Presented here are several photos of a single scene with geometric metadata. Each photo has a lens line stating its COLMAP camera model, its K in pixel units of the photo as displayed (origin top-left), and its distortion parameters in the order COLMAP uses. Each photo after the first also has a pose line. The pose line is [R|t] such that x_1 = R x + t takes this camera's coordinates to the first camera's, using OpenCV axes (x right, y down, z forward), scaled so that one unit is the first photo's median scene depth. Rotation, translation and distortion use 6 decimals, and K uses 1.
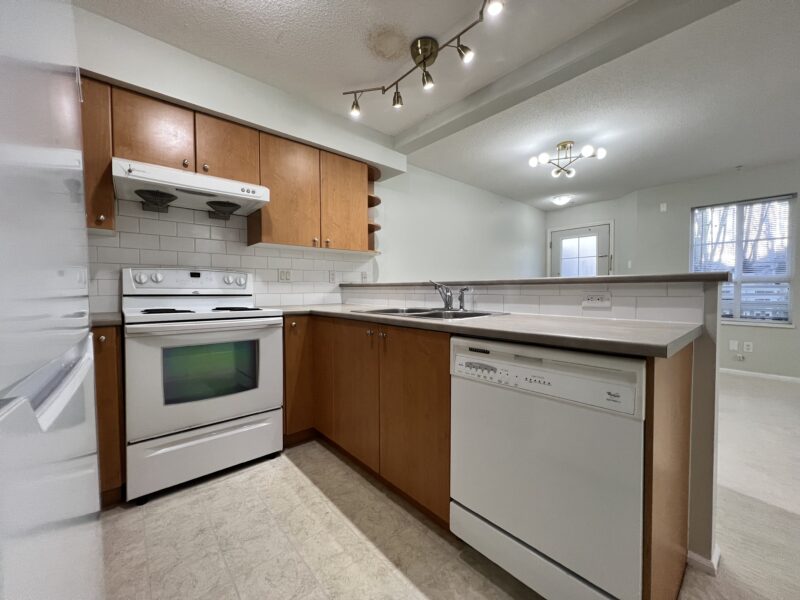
lens RADIAL K [[318.3, 0, 397.9], [0, 318.3, 297.8], [0, 0, 1]] dist [-0.001402, 0.000837]
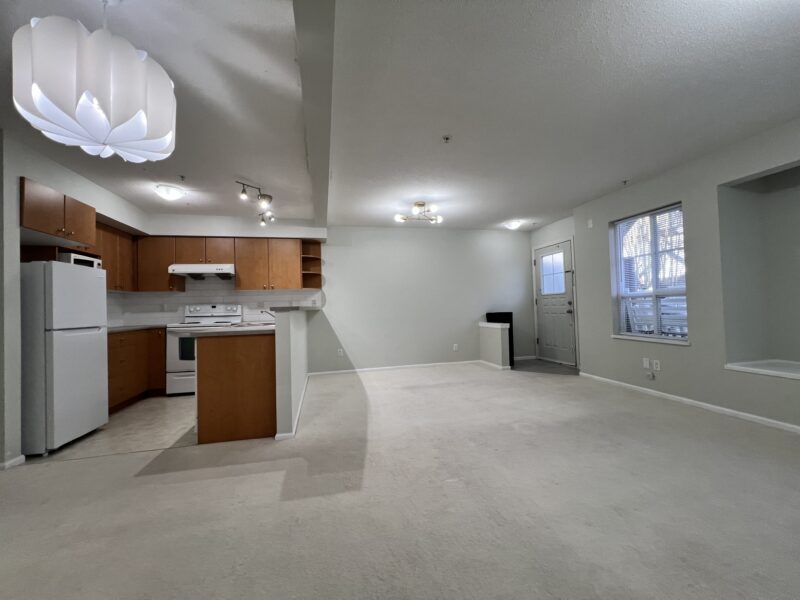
lens RADIAL K [[318.3, 0, 398.3], [0, 318.3, 298.7], [0, 0, 1]] dist [-0.001402, 0.000837]
pose [[0.883011, -0.032266, -0.468242, 1.598910], [0.011965, 0.998857, -0.046268, -0.012868], [0.469200, 0.035253, 0.882388, -0.358306]]
